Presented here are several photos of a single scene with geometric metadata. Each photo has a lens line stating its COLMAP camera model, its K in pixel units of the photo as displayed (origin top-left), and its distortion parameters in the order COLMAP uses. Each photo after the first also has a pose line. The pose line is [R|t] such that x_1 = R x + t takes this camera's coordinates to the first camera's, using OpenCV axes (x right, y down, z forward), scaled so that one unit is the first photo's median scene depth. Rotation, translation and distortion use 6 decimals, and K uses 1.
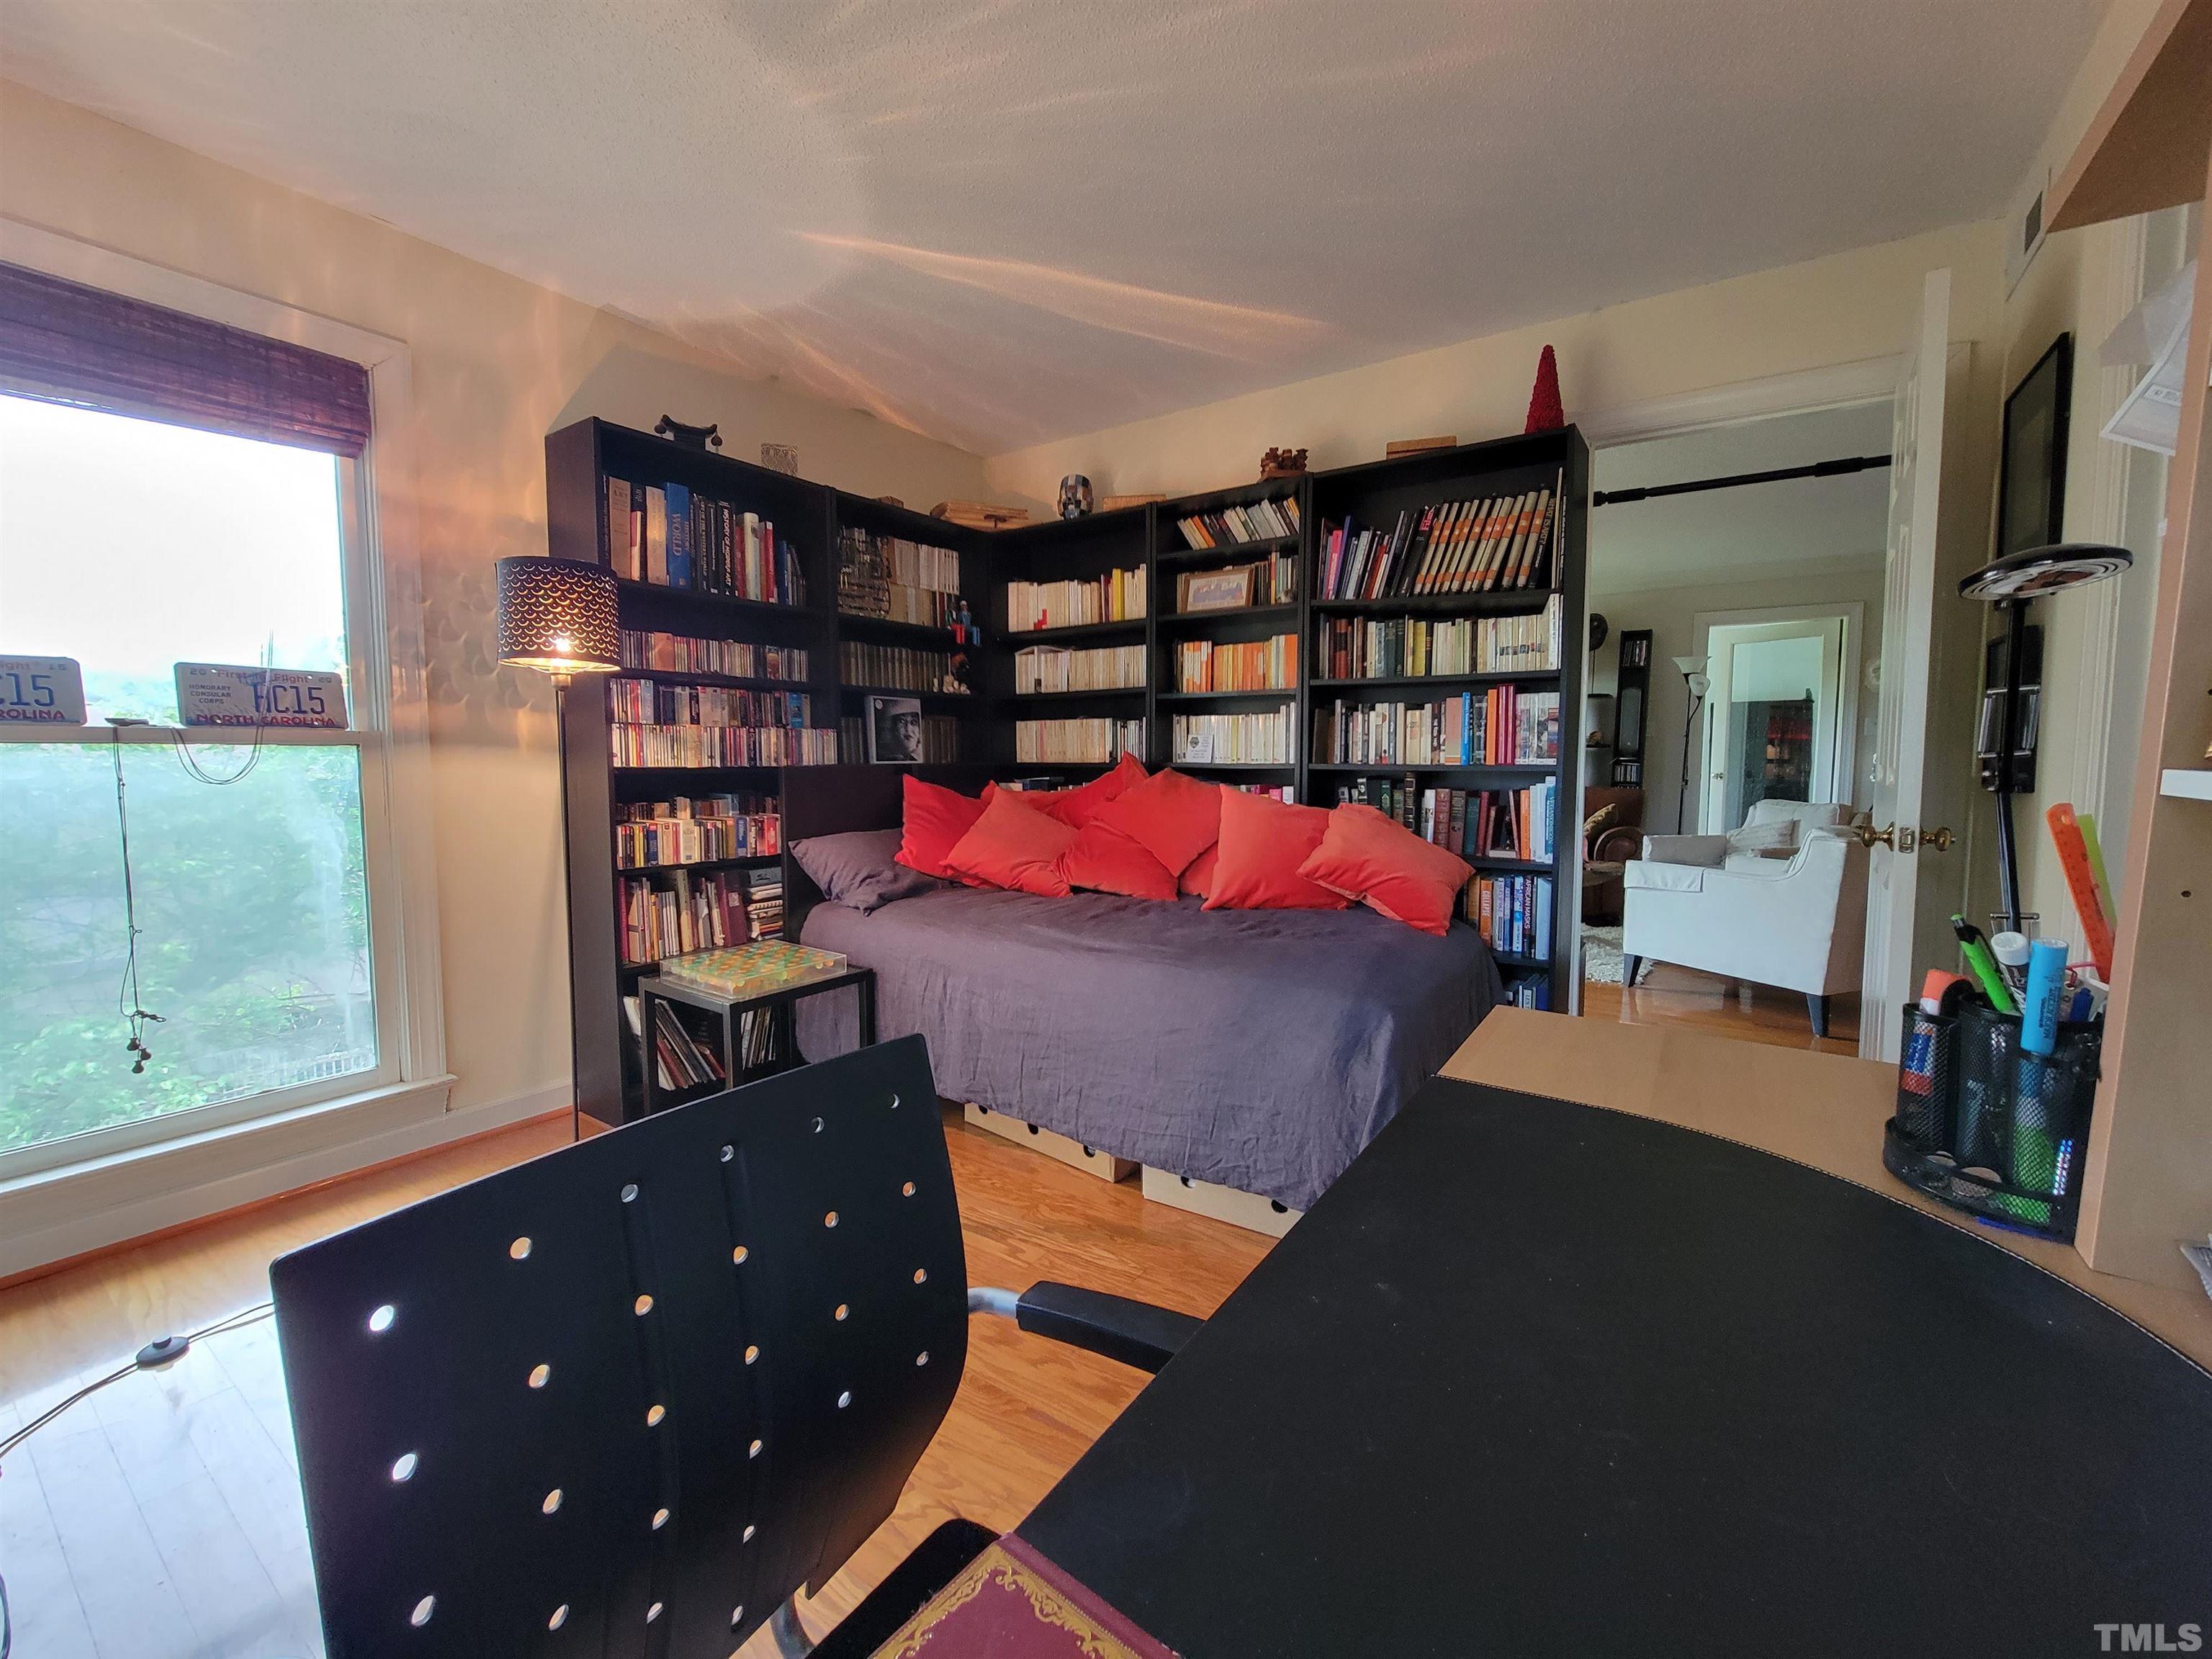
lens RADIAL K [[901.8, 0, 1108.2], [0, 901.8, 819.0], [0, 0, 1]] dist [-0.007196, -0.000319]
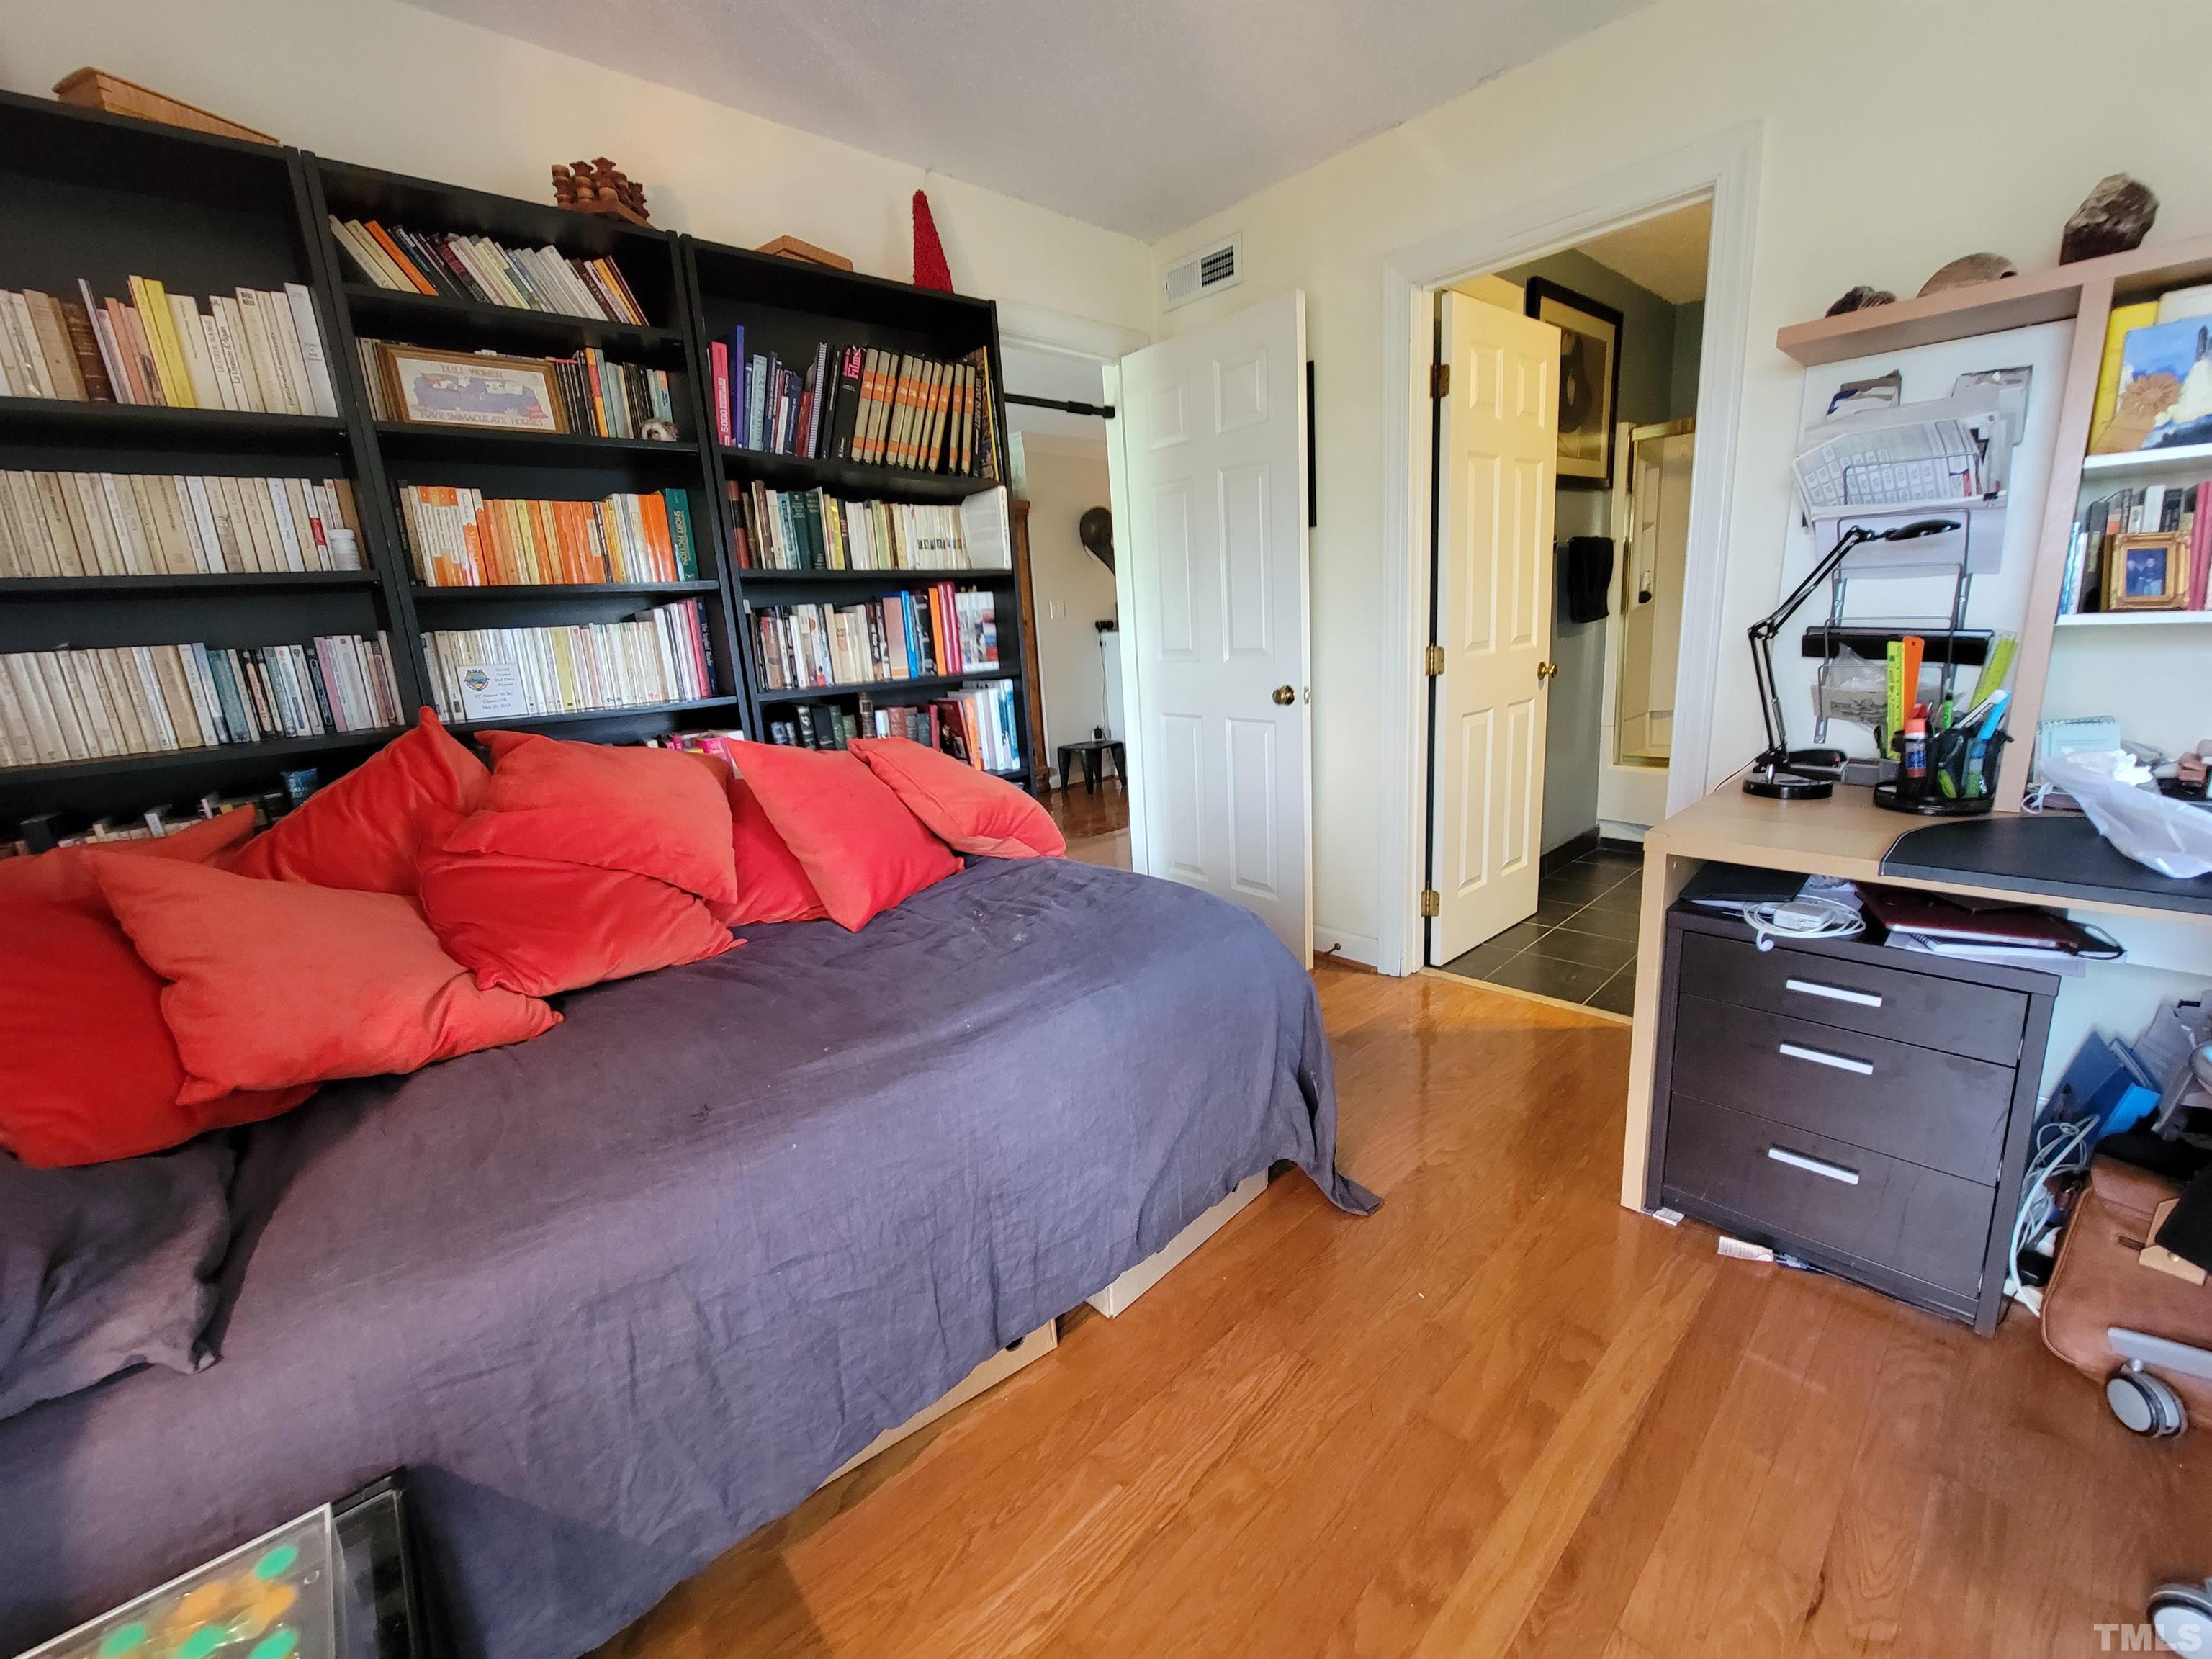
lens RADIAL K [[901.8, 0, 1108.2], [0, 901.8, 819.0], [0, 0, 1]] dist [-0.007196, -0.000319]
pose [[0.231775, -0.220293, 0.947497, -0.400673], [0.133508, 0.972007, 0.193333, -0.068822], [-0.963564, 0.081689, 0.254698, 0.600384]]
